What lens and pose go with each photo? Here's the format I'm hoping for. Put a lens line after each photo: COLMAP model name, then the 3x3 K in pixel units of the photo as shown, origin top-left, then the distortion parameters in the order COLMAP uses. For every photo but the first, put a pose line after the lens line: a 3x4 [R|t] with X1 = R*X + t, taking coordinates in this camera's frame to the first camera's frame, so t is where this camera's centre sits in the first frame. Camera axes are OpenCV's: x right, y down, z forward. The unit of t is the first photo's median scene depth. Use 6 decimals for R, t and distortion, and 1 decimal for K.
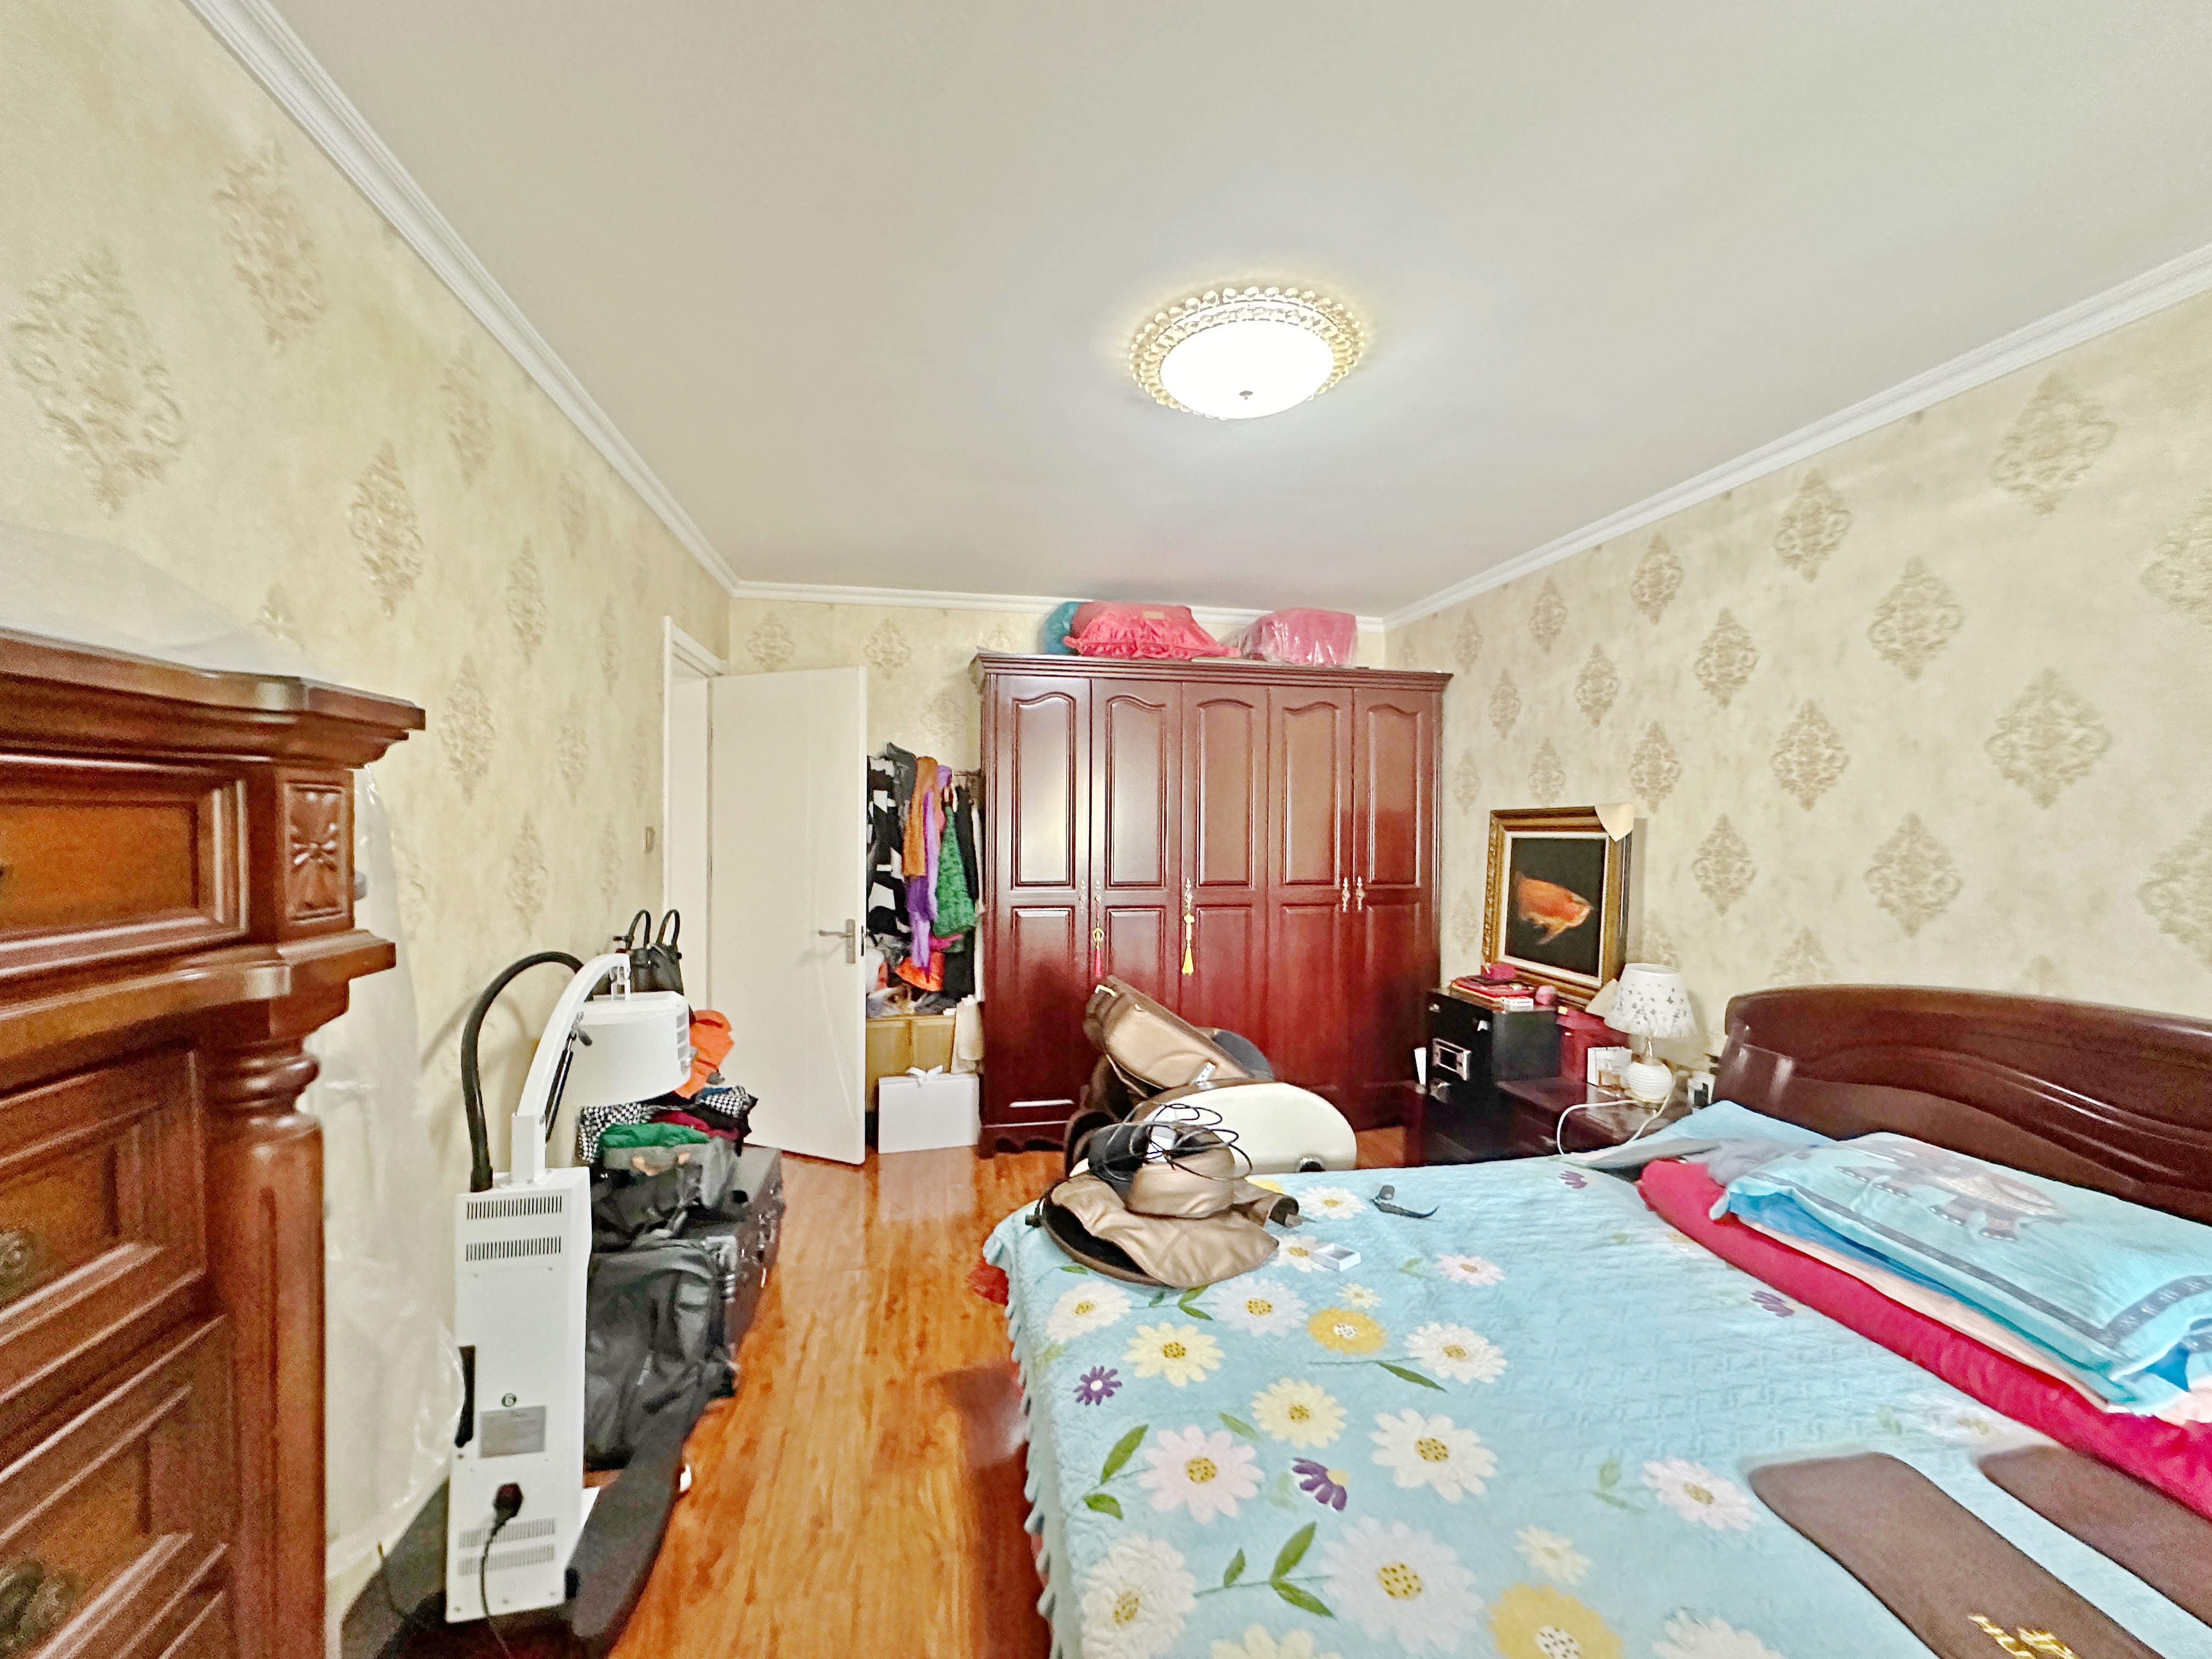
lens RADIAL K [[879.6, 0, 1111.5], [0, 879.6, 823.0], [0, 0, 1]] dist [-0.000843, -0.000052]
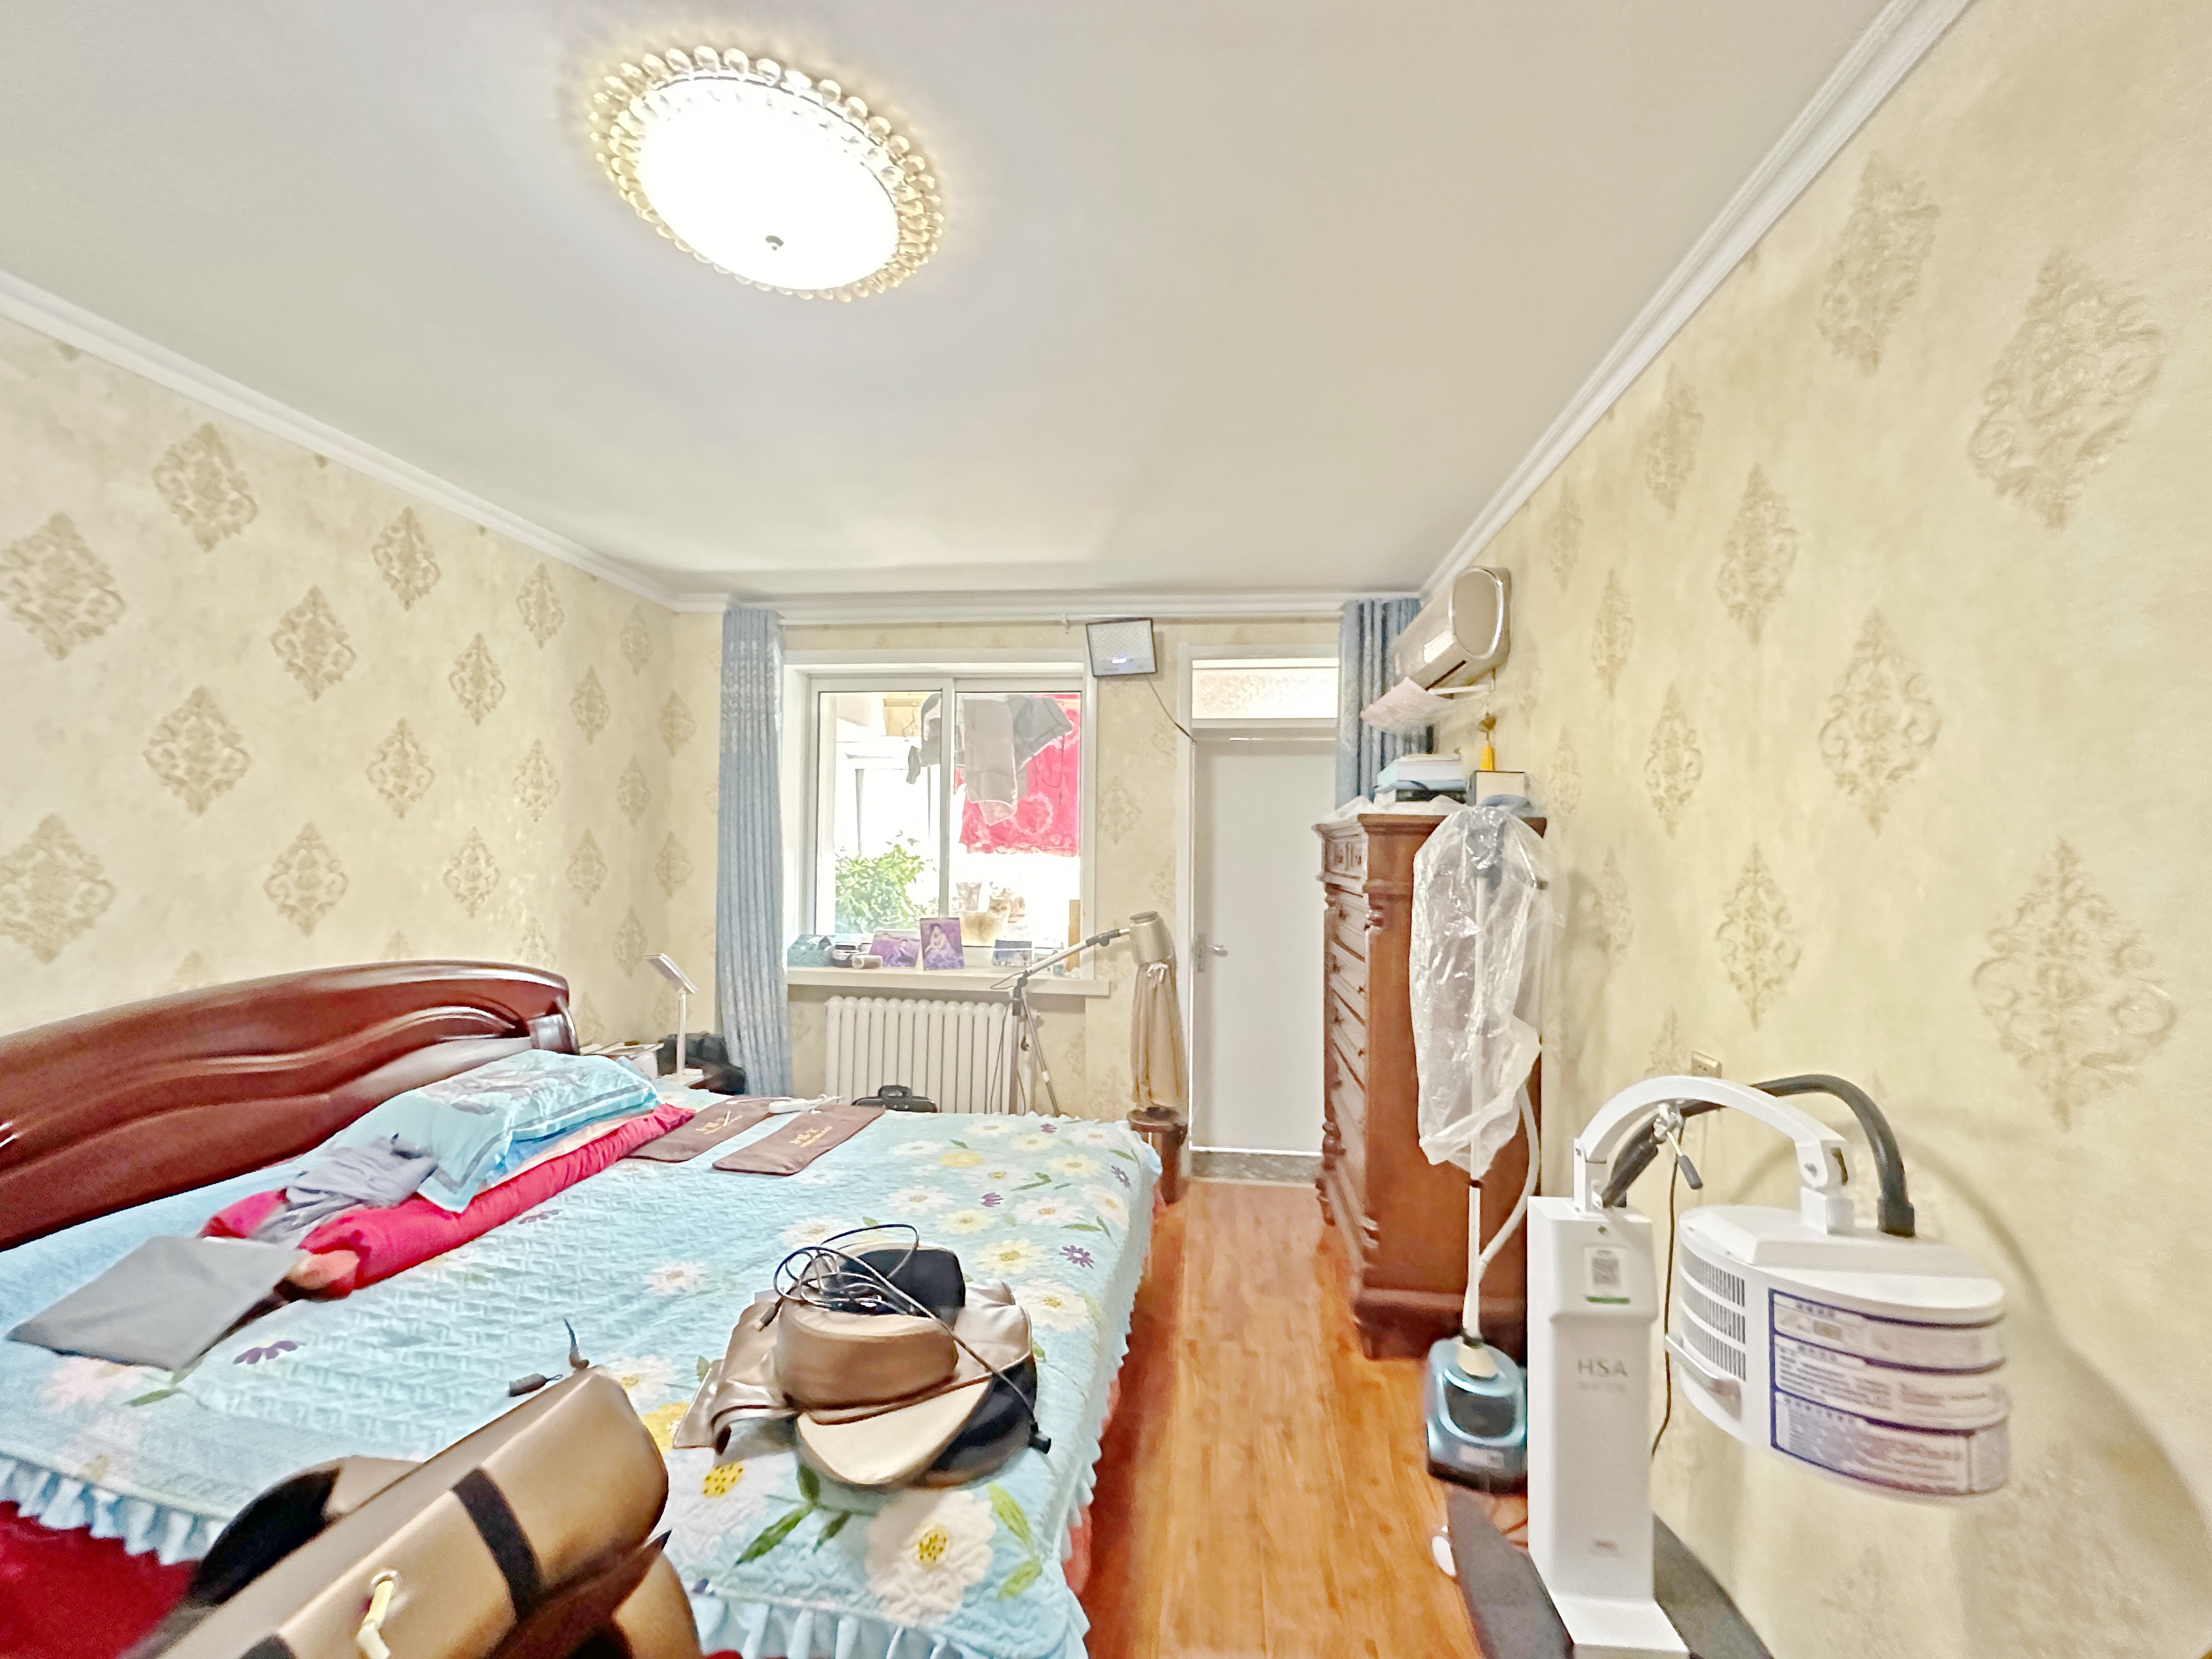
lens RADIAL K [[879.6, 0, 1104.8], [0, 879.6, 841.8], [0, 0, 1]] dist [-0.000843, -0.000052]
pose [[-0.949682, -0.013183, 0.312937, -0.364033], [-0.014802, 0.999887, -0.002799, 0.001887], [-0.312865, -0.007291, -0.949770, 1.760969]]
